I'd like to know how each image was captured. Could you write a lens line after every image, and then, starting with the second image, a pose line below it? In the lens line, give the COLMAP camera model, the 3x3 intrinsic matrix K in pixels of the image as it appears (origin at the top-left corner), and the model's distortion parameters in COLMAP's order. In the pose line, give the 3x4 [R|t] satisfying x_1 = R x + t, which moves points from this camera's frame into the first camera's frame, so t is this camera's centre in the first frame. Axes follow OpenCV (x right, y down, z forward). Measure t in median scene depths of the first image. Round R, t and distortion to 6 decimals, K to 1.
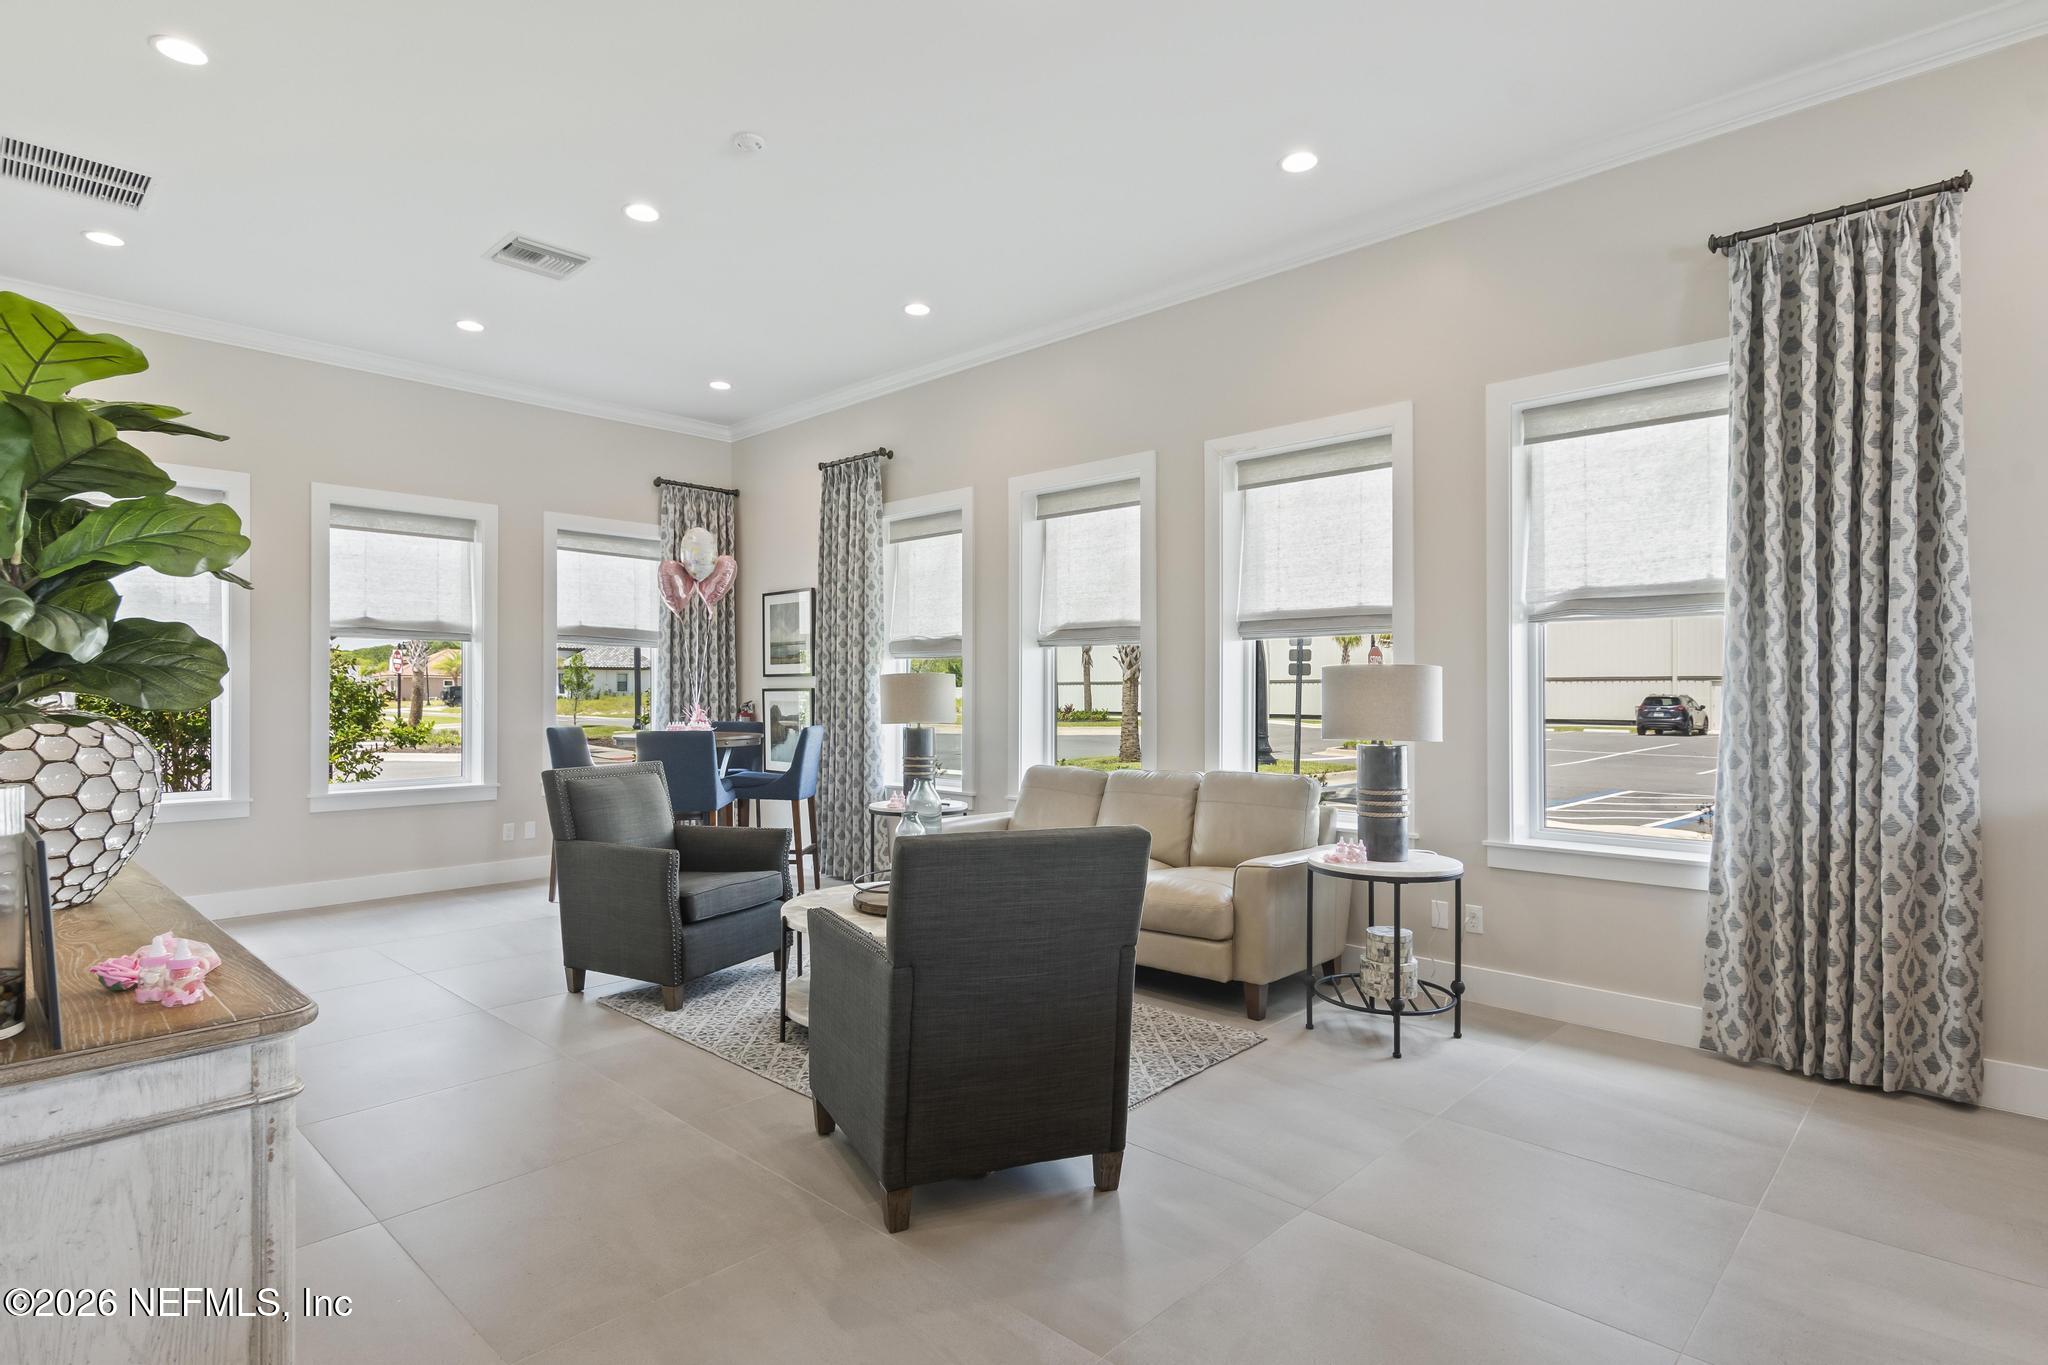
lens RADIAL K [[1042.9, 0, 1015.8], [0, 1042.9, 684.1], [0, 0, 1]] dist [0.004009, -0.002199]
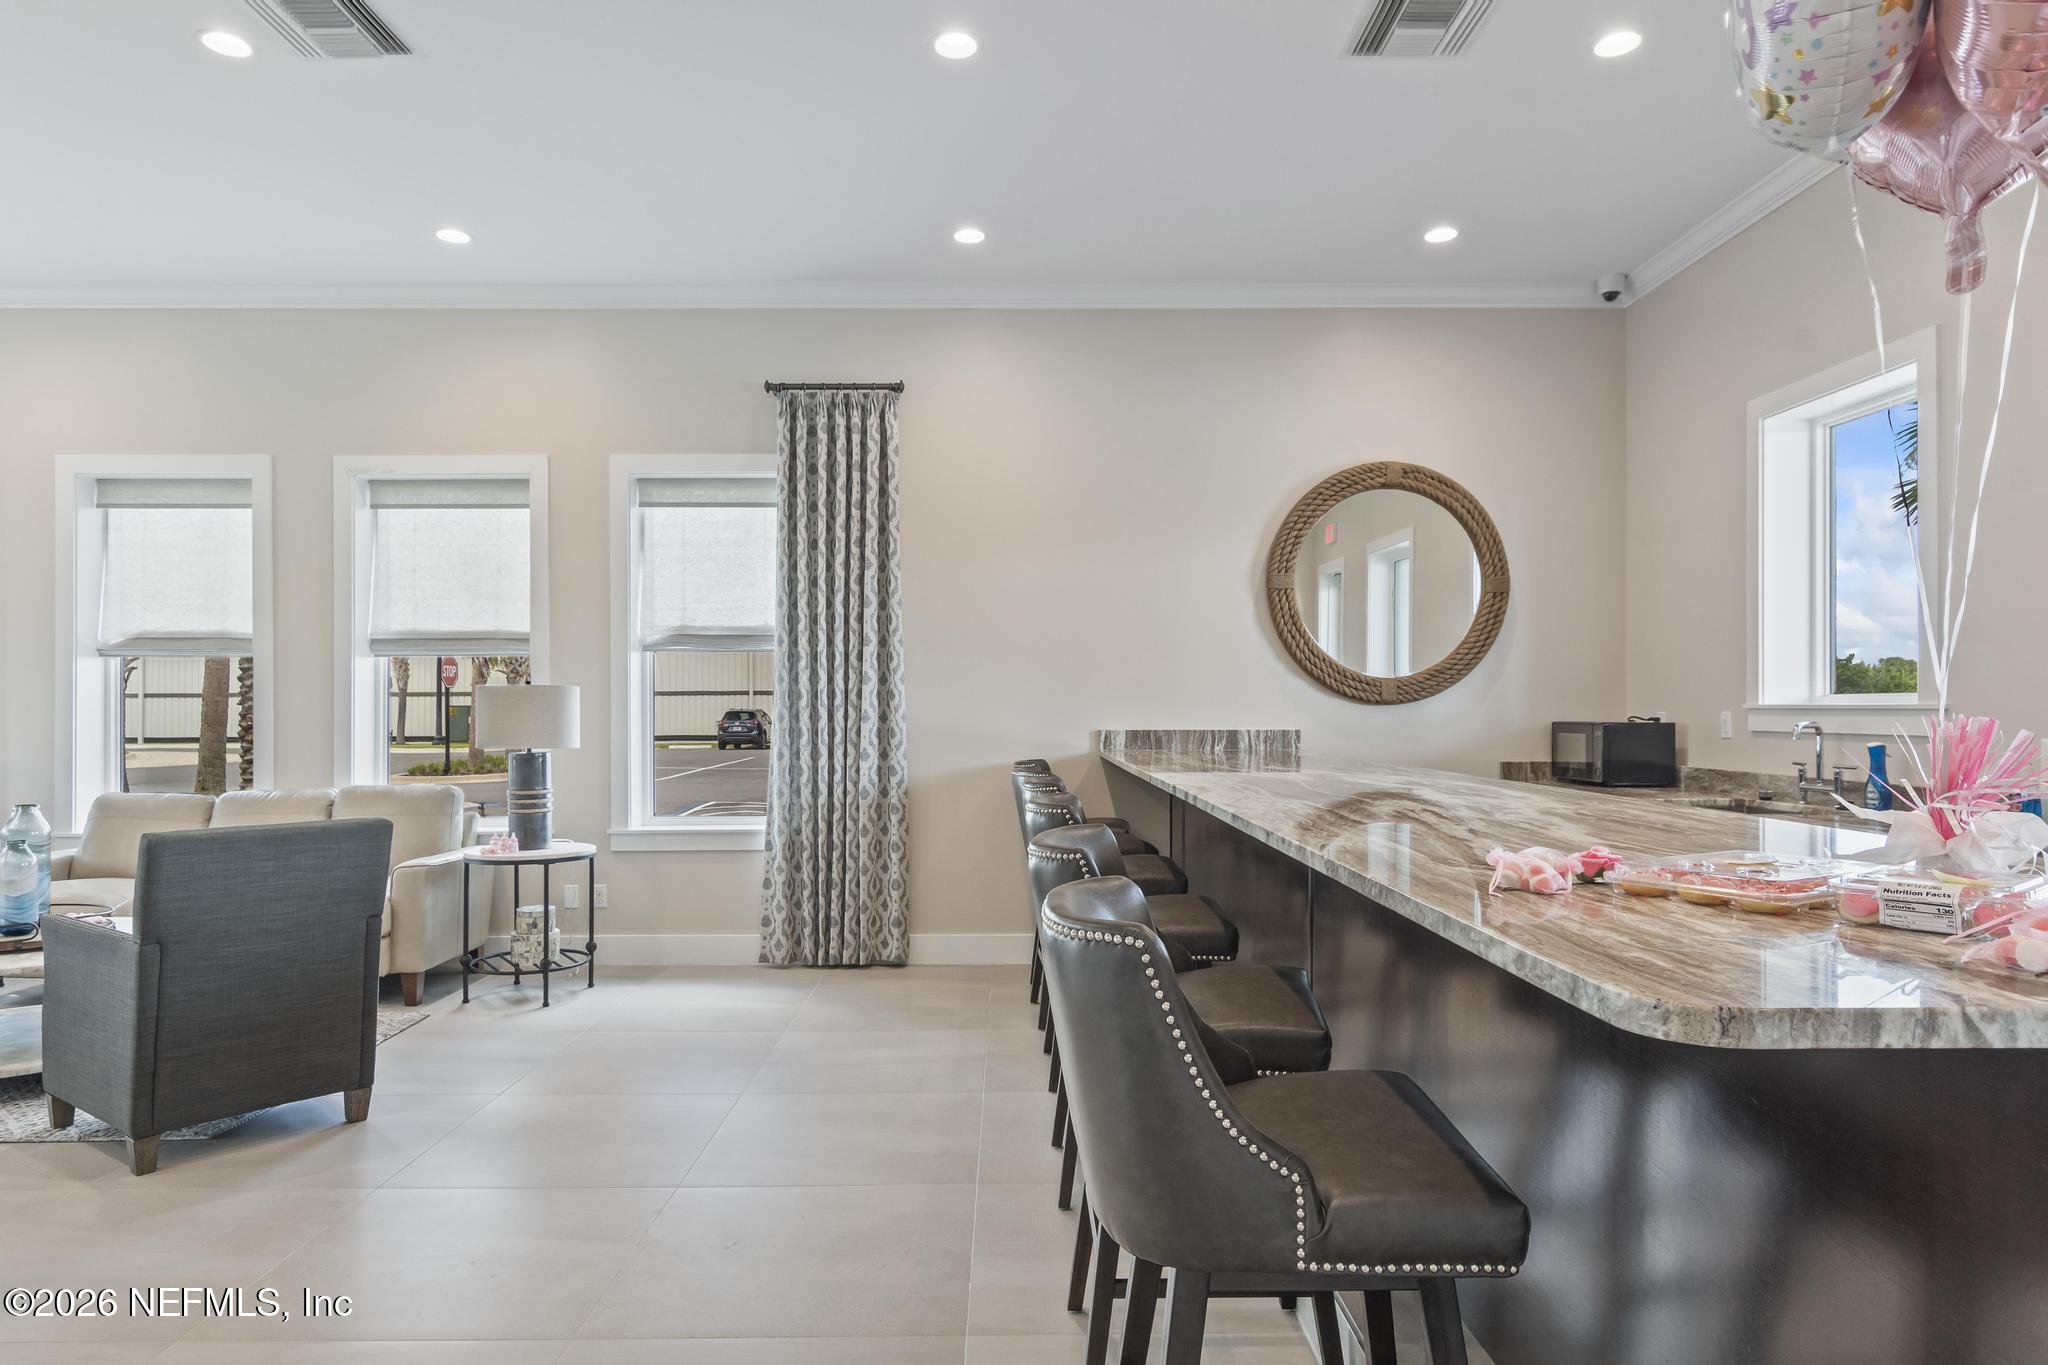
lens RADIAL K [[1244.3, 0, 1014.0], [0, 1244.3, 700.9], [0, 0, 1]] dist [-0.002285, 0.036722]
pose [[0.717622, -0.000456, 0.696432, -0.264413], [-0.001276, 0.999997, 0.001969, -0.004271], [-0.696431, -0.002302, 0.717620, -0.440140]]
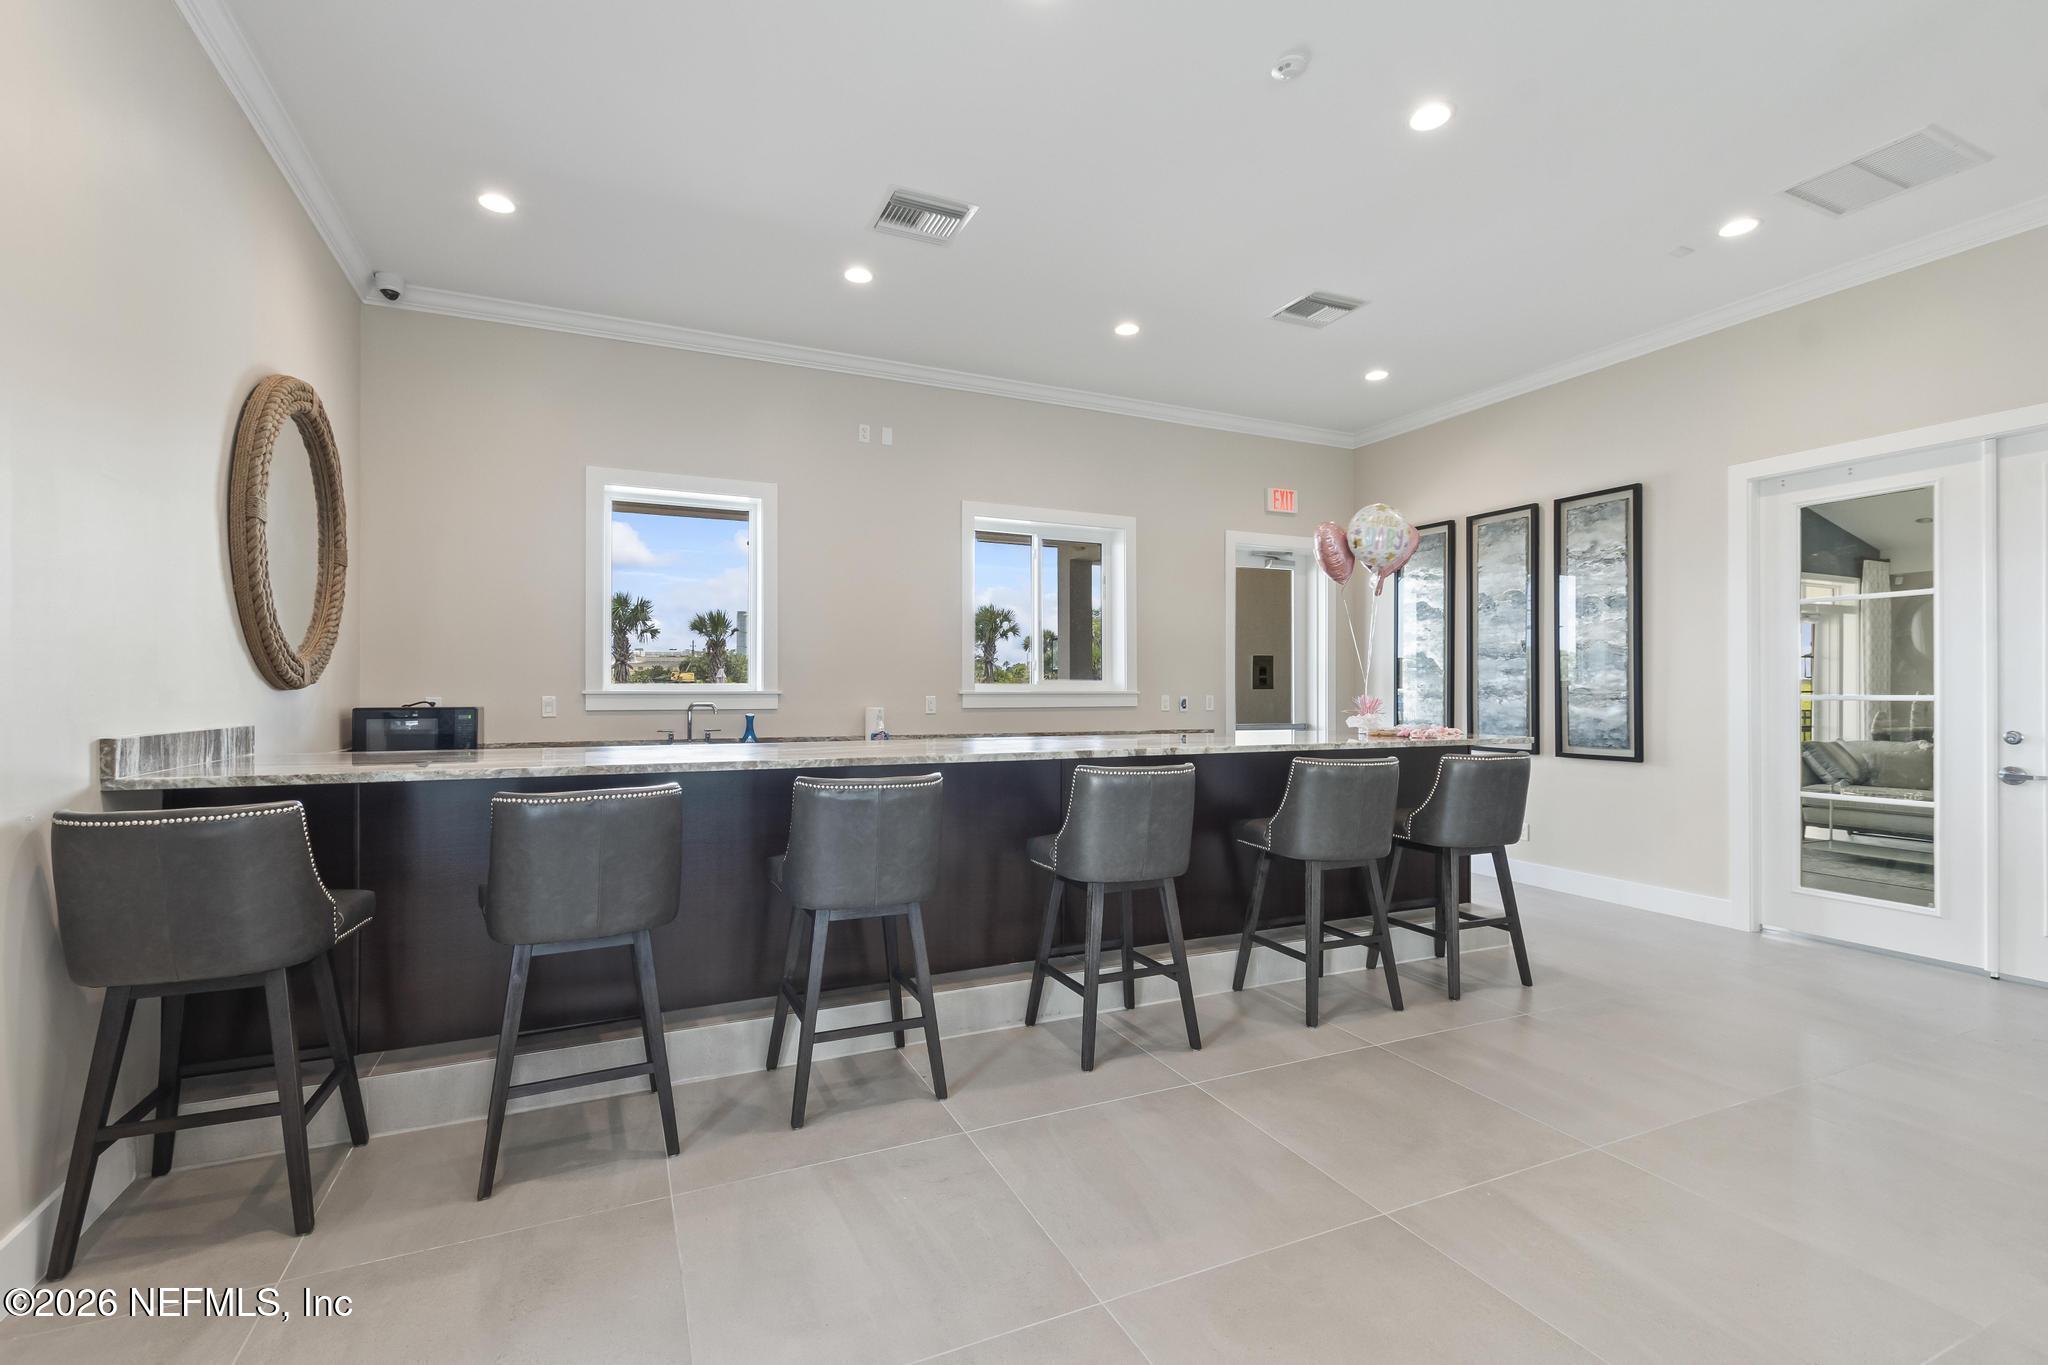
lens RADIAL K [[889.7, 0, 1020.7], [0, 889.7, 696.7], [0, 0, 1]] dist [-0.000912, -0.000062]
pose [[-0.929578, -0.002918, 0.368613, 0.215774], [-0.003912, 0.999990, -0.001949, 0.010991], [-0.368604, -0.003254, -0.929581, 1.065774]]
